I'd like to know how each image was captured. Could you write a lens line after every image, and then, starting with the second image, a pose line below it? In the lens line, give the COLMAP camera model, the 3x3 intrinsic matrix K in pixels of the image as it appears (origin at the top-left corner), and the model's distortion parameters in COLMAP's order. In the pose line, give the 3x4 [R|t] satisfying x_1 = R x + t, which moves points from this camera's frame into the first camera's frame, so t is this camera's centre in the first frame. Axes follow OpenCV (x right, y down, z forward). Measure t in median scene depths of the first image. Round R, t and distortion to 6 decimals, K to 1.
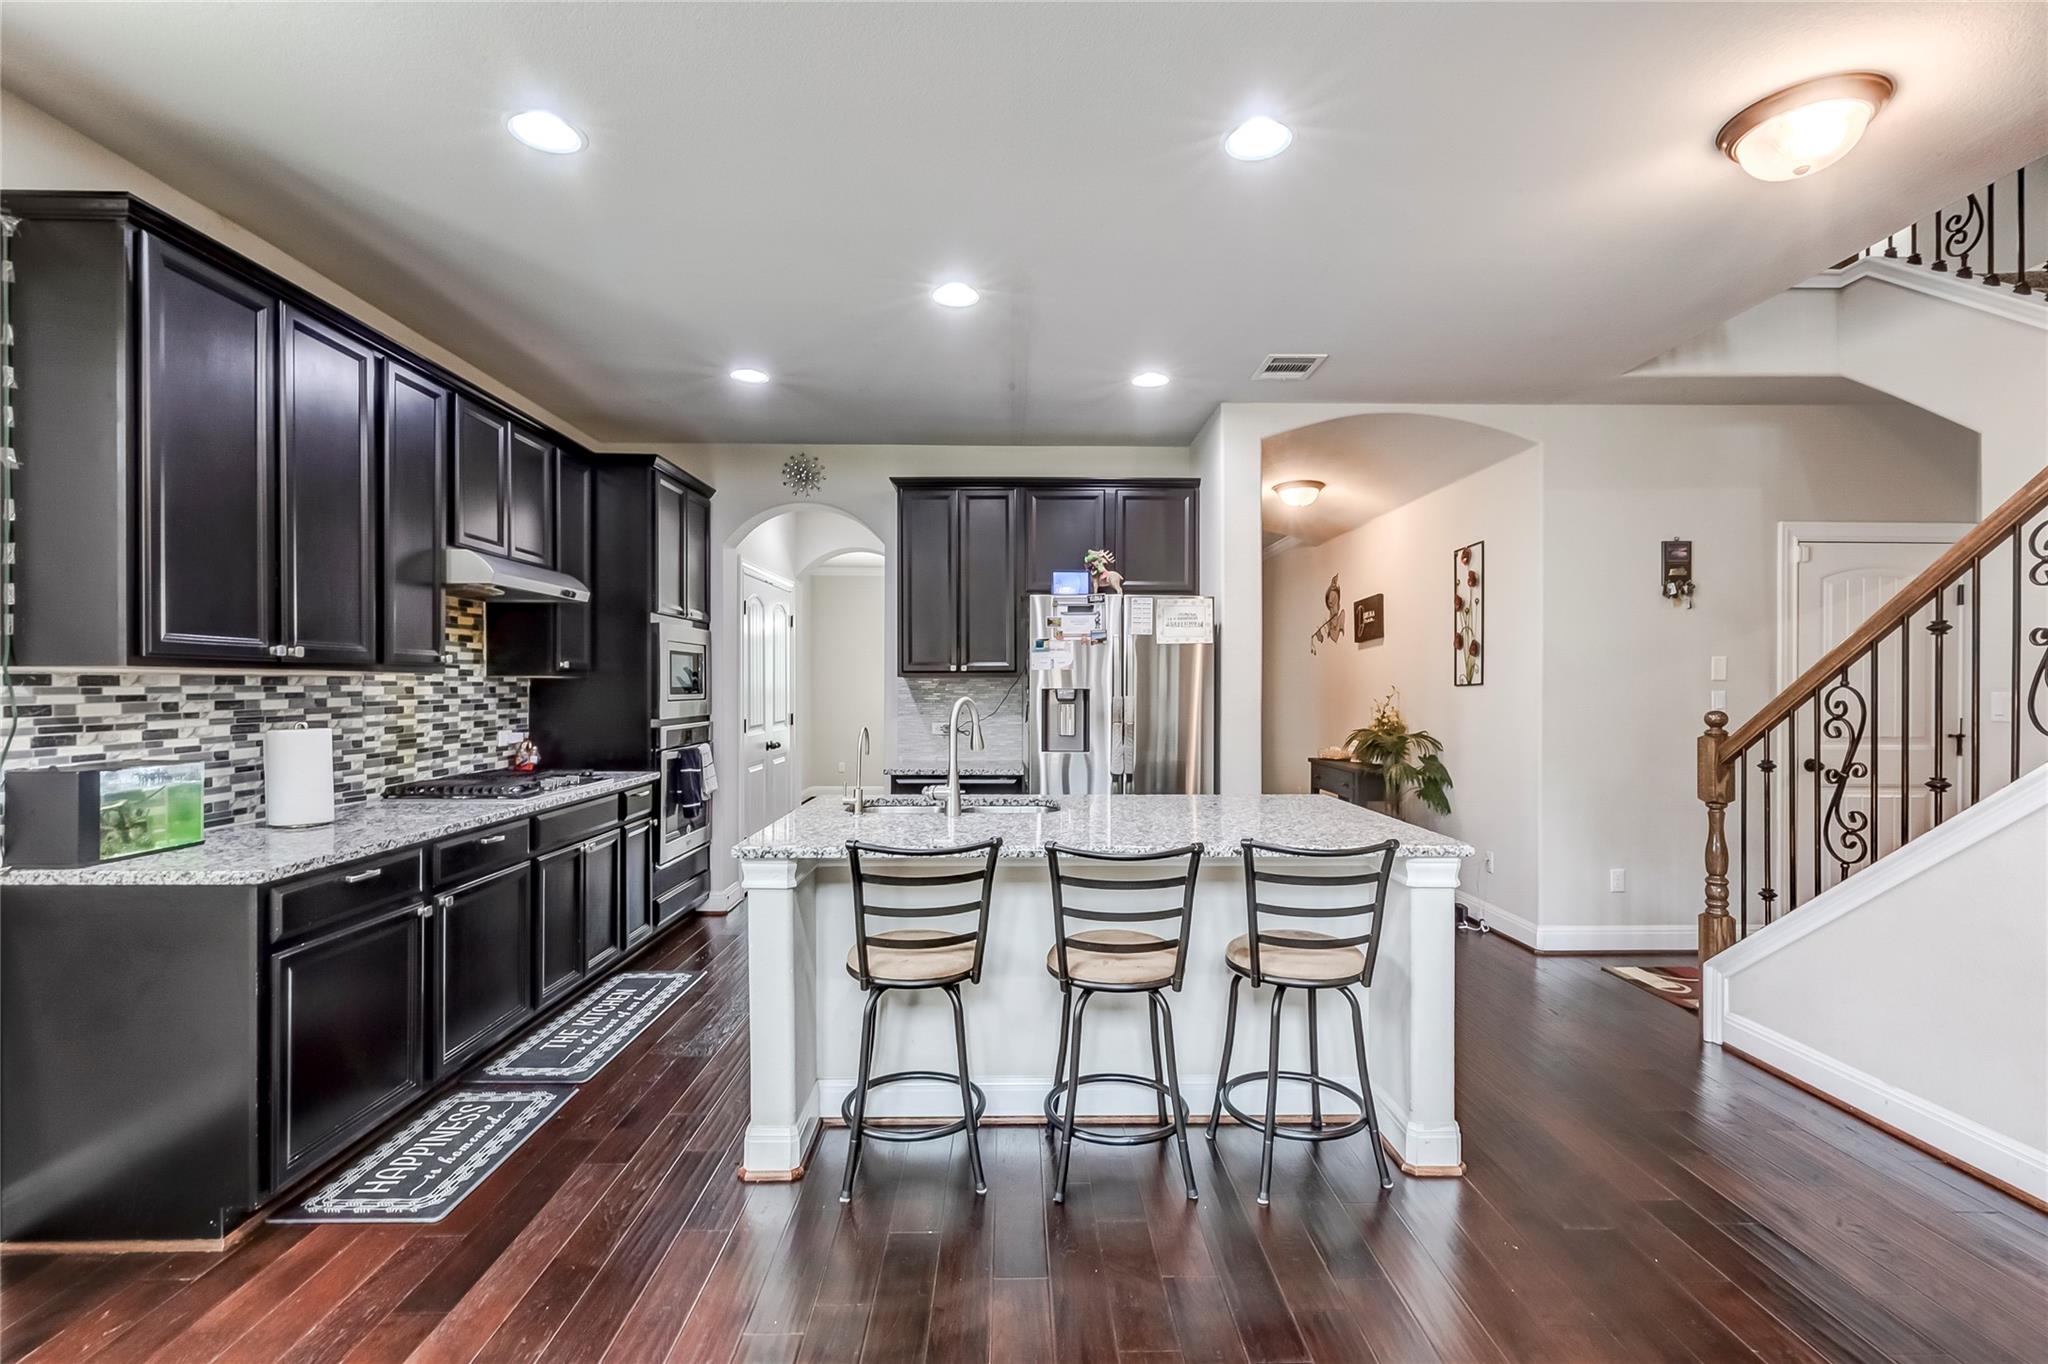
lens RADIAL K [[922.1, 0, 1024.9], [0, 922.1, 689.1], [0, 0, 1]] dist [0.003319, 0.000062]
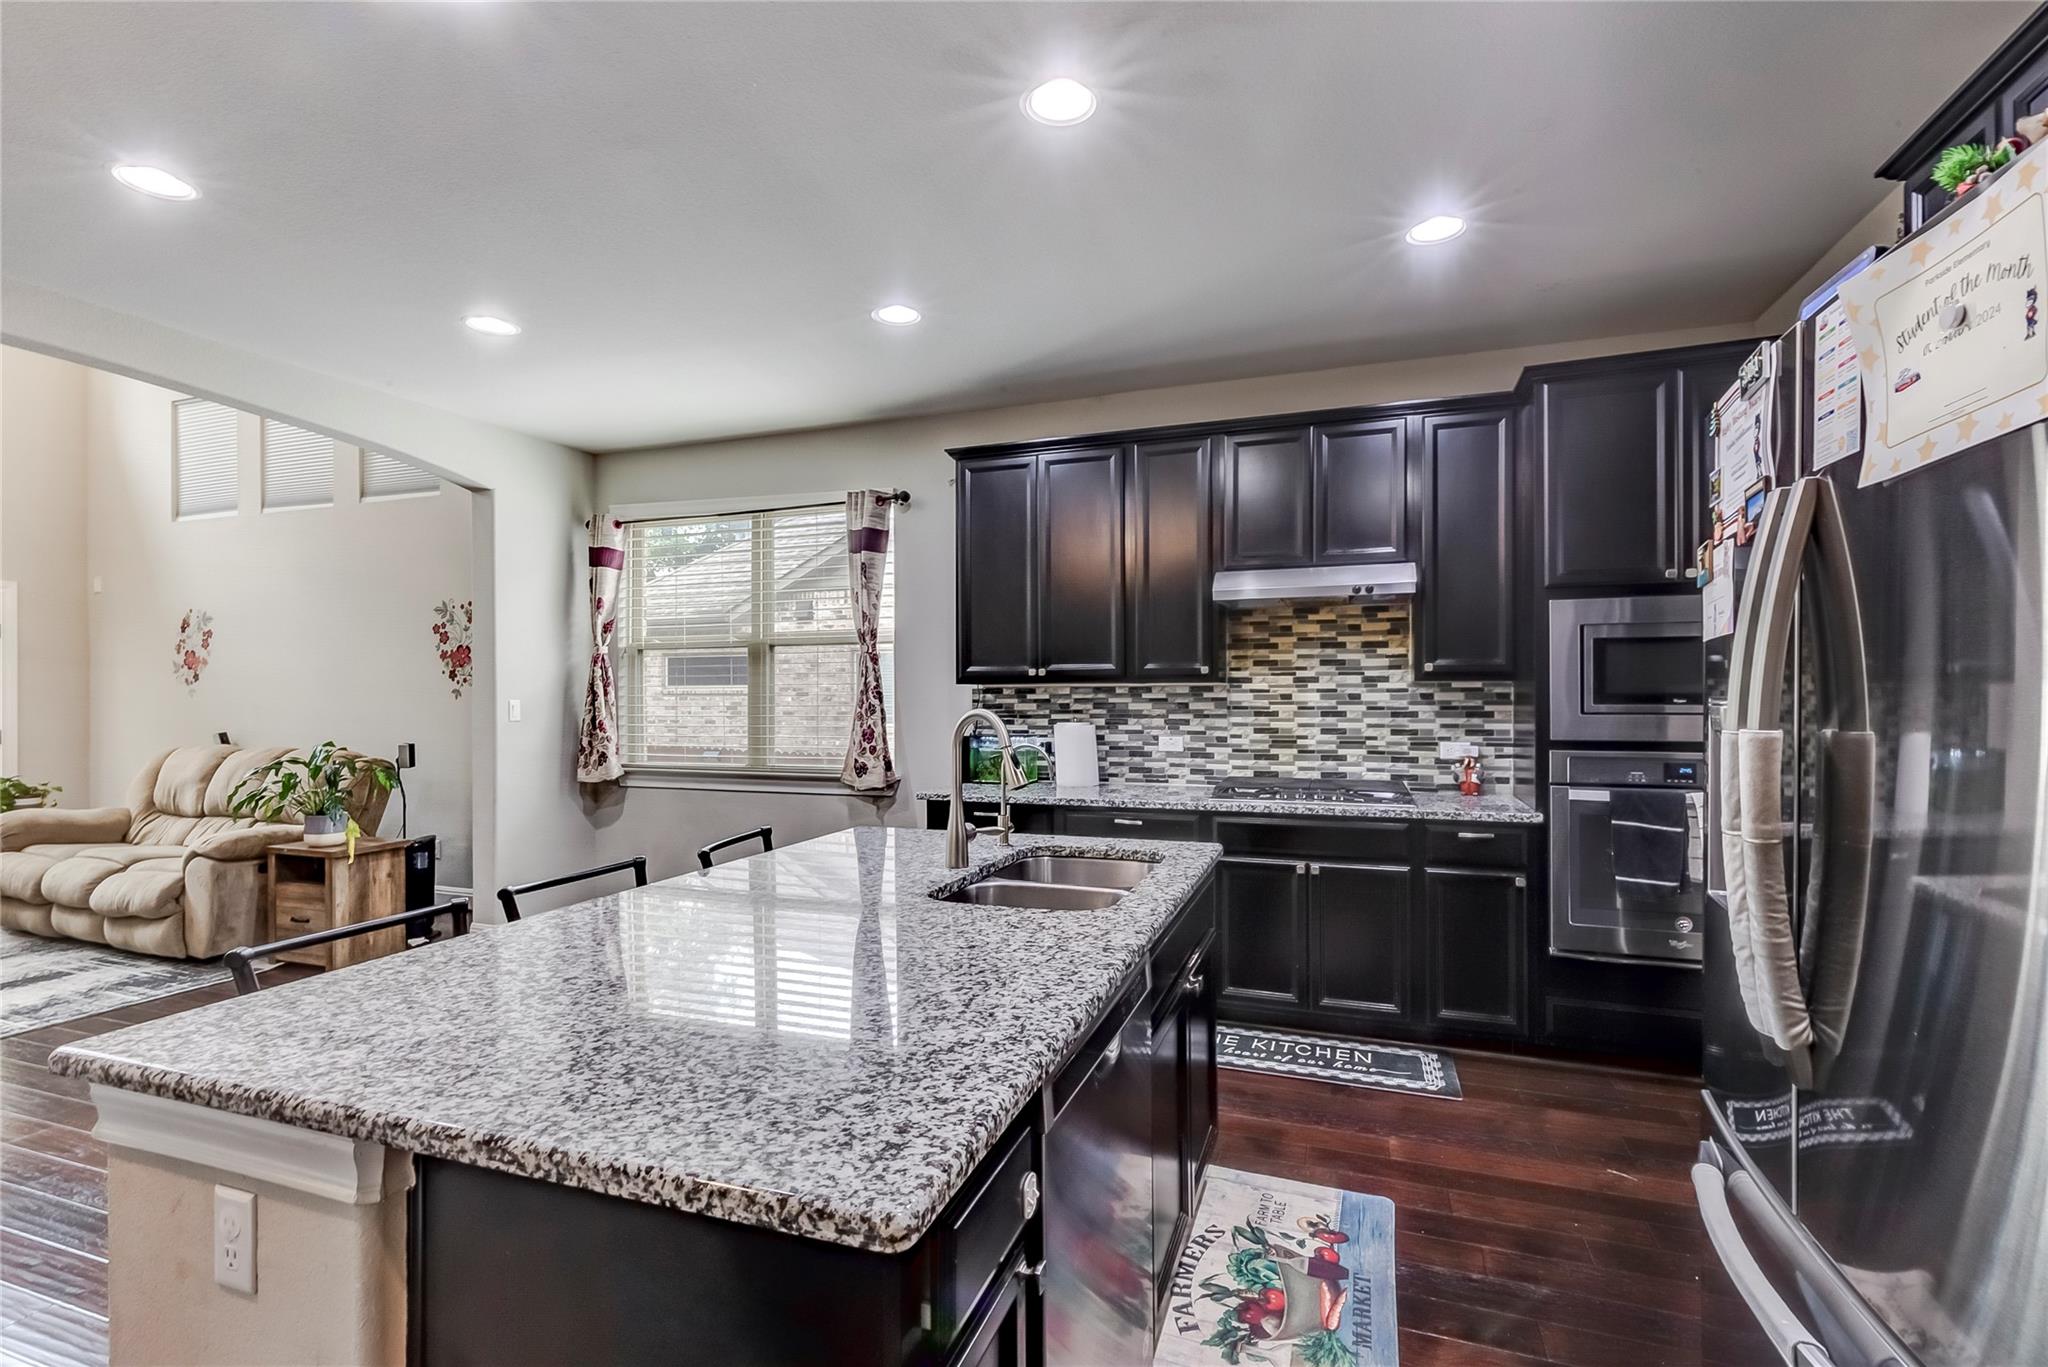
lens RADIAL K [[933.4, 0, 1017.9], [0, 933.4, 697.0], [0, 0, 1]] dist [0.000942, 0.000151]
pose [[-0.356768, 0.004383, -0.934183, 0.490414], [0.000825, 0.999990, 0.004377, -0.003332], [0.934193, 0.000791, -0.356768, 1.054320]]
